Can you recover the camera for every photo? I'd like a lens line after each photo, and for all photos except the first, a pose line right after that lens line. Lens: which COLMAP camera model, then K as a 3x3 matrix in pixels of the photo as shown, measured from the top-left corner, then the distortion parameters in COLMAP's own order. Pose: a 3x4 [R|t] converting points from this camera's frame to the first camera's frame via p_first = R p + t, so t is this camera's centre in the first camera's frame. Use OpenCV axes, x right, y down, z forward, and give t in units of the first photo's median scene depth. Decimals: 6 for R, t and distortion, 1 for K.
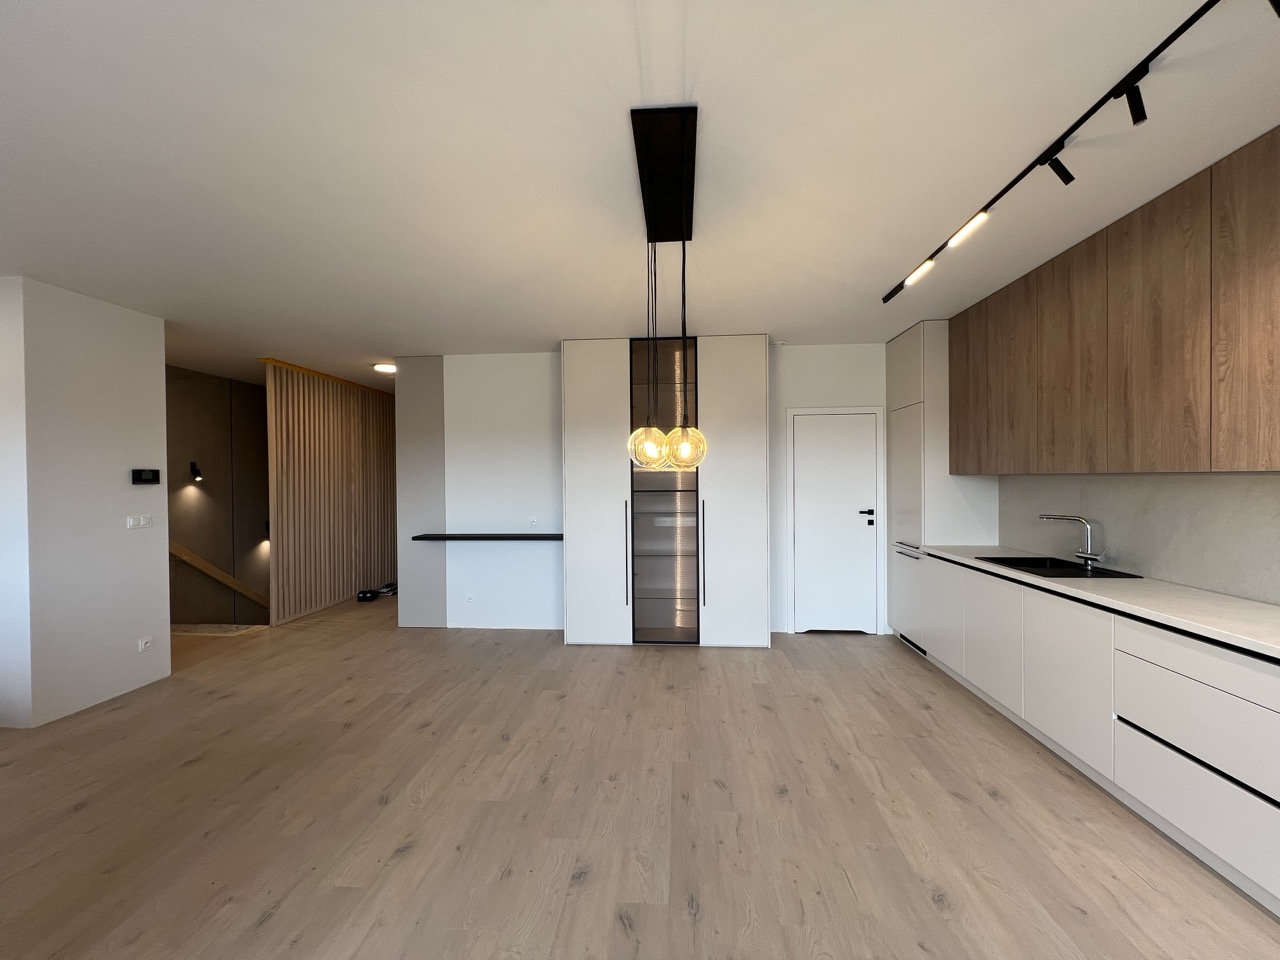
lens RADIAL K [[511.7, 0, 640.1], [0, 511.7, 482.1], [0, 0, 1]] dist [0.000163, -0.000084]
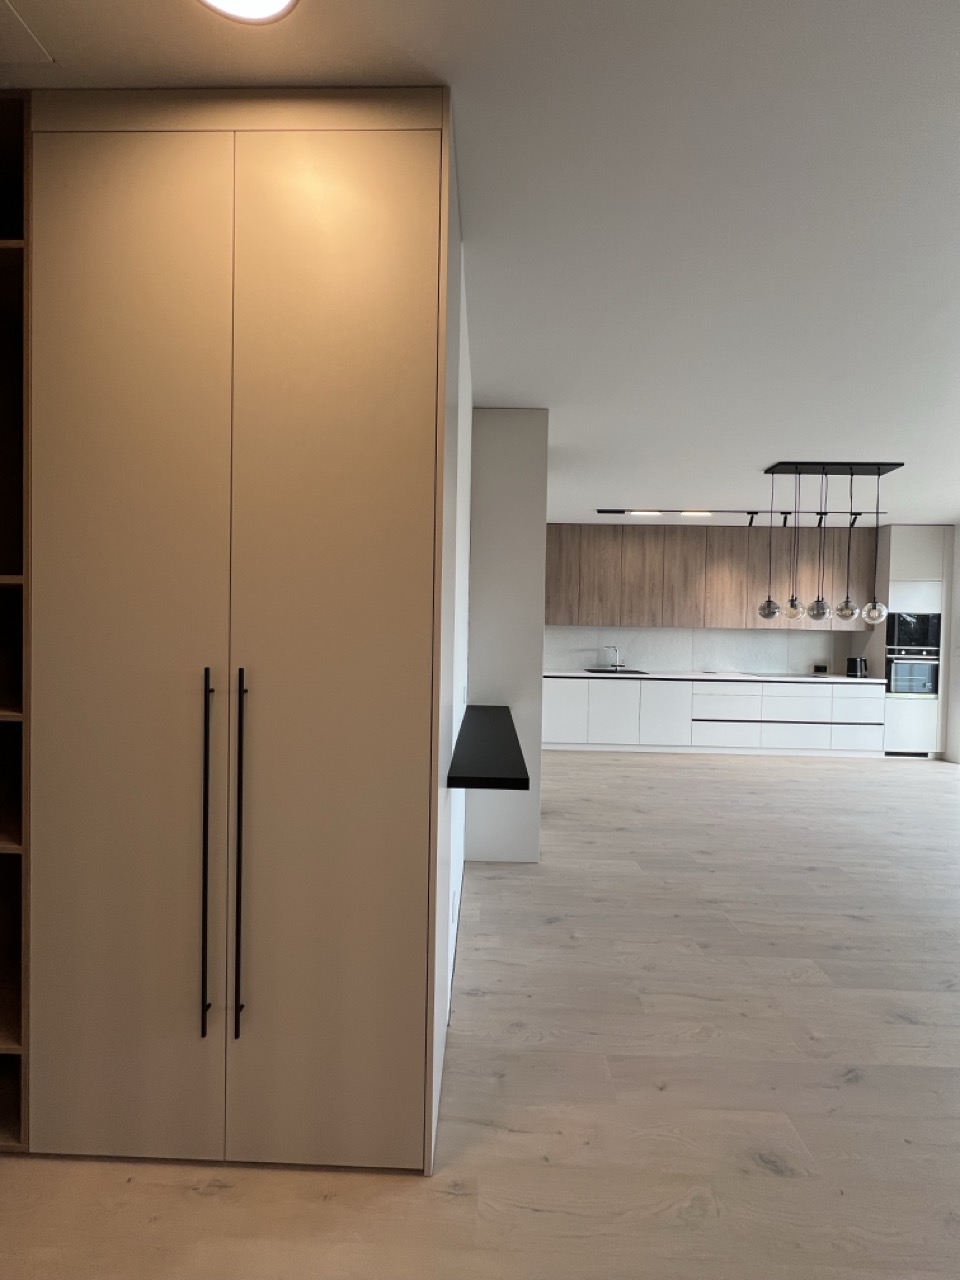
lens RADIAL K [[511.7, 0, 476.8], [0, 511.7, 640.4], [0, 0, 1]] dist [0.000163, -0.000084]
pose [[-0.051604, -0.009796, 0.998620, -1.090654], [-0.011219, 0.999894, 0.009228, 0.024816], [-0.998605, -0.010728, -0.051708, 1.498691]]
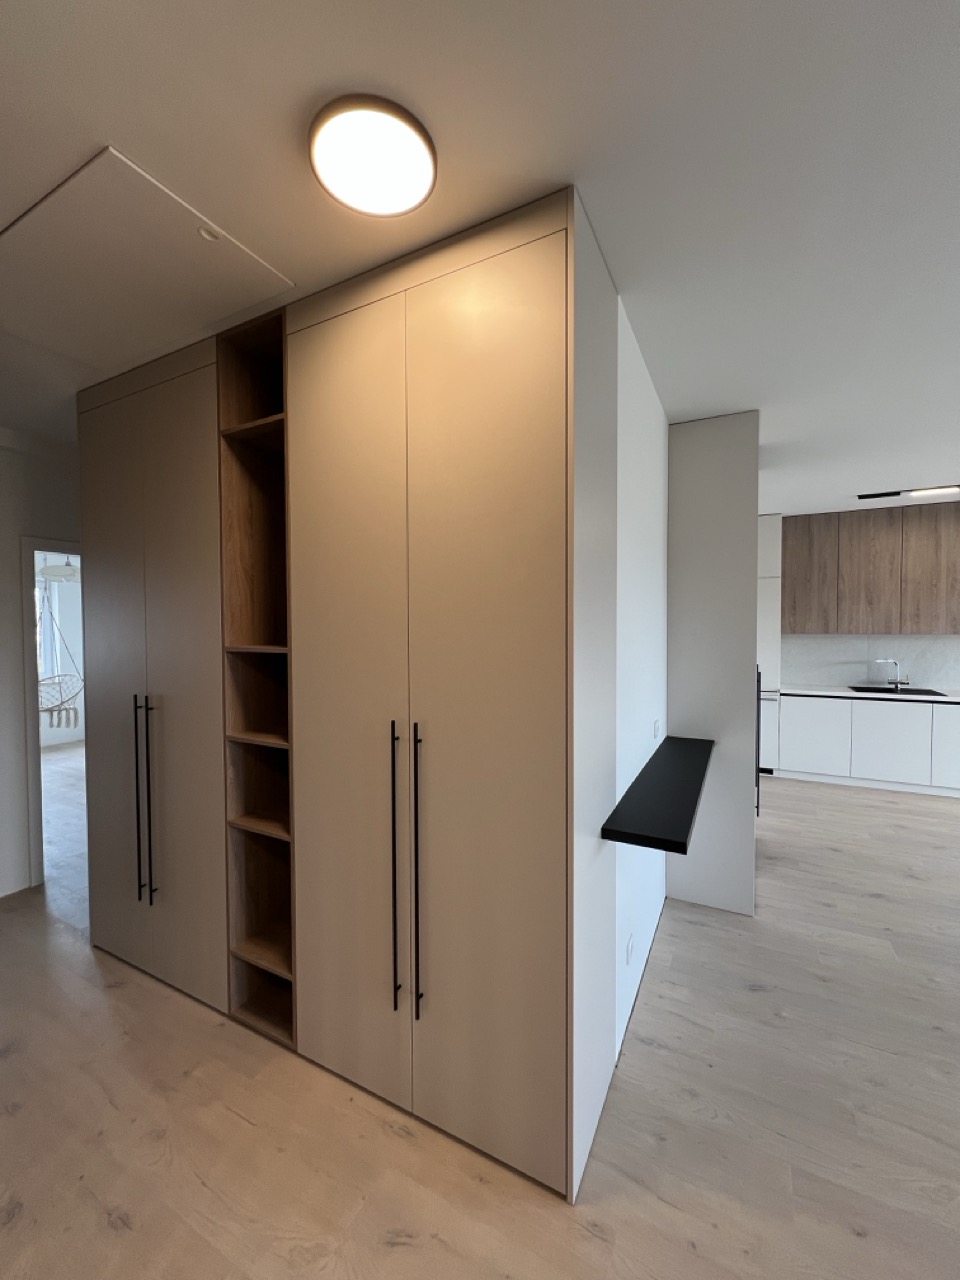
lens RADIAL K [[511.7, 0, 476.7], [0, 511.7, 640.1], [0, 0, 1]] dist [0.000163, -0.000084]
pose [[0.399689, -0.018276, 0.916469, -1.109217], [0.007048, 0.999833, 0.016864, -0.031072], [-0.916624, -0.000281, 0.399751, 1.416367]]
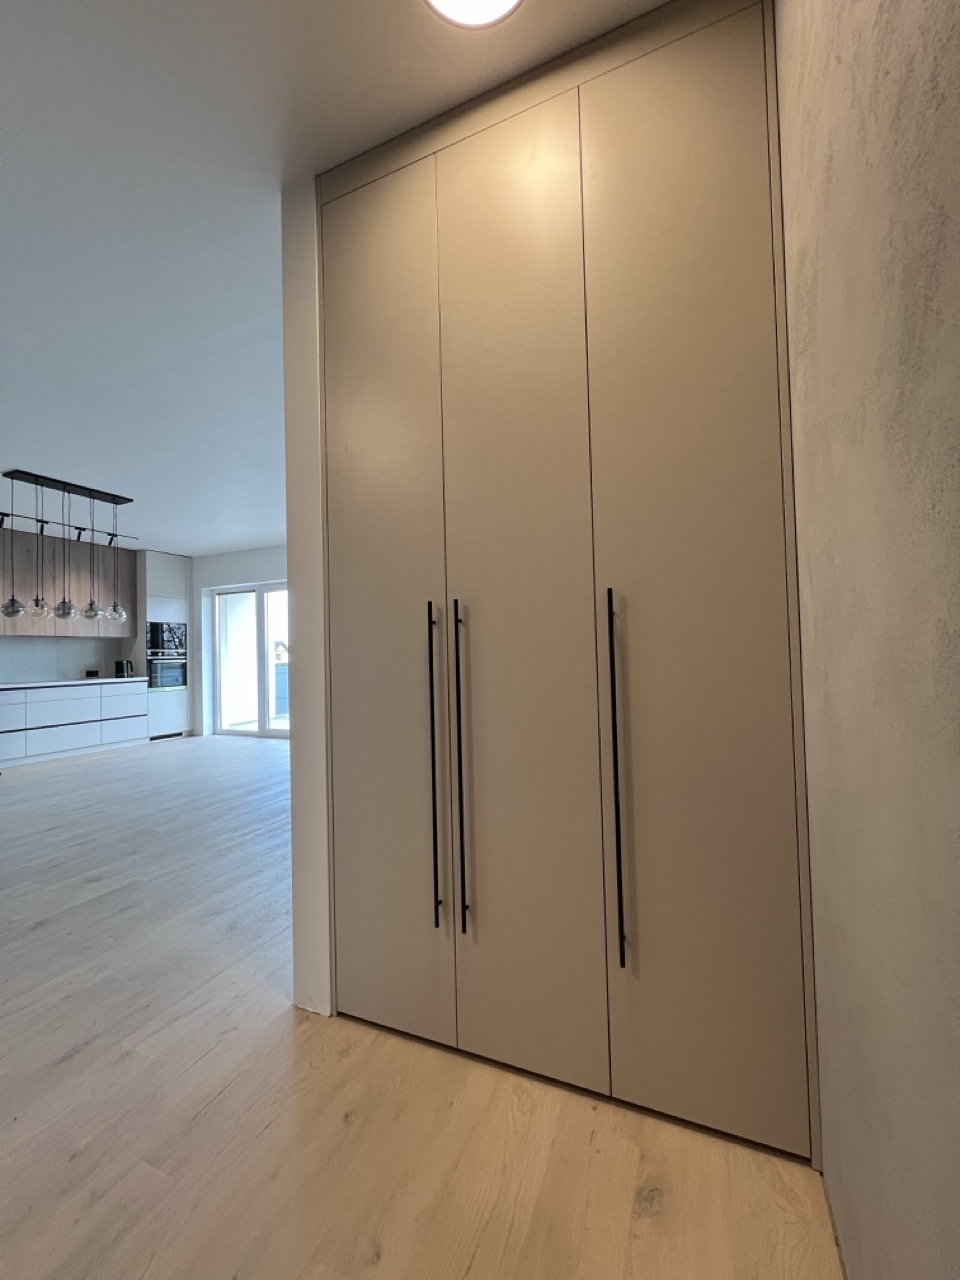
lens RADIAL K [[511.7, 0, 478.0], [0, 511.7, 643.7], [0, 0, 1]] dist [0.000163, -0.000084]
pose [[-0.944378, 0.036828, 0.326795, -1.395977], [0.033533, 0.999314, -0.015714, 0.099129], [-0.327149, -0.003882, -0.944965, 1.558038]]
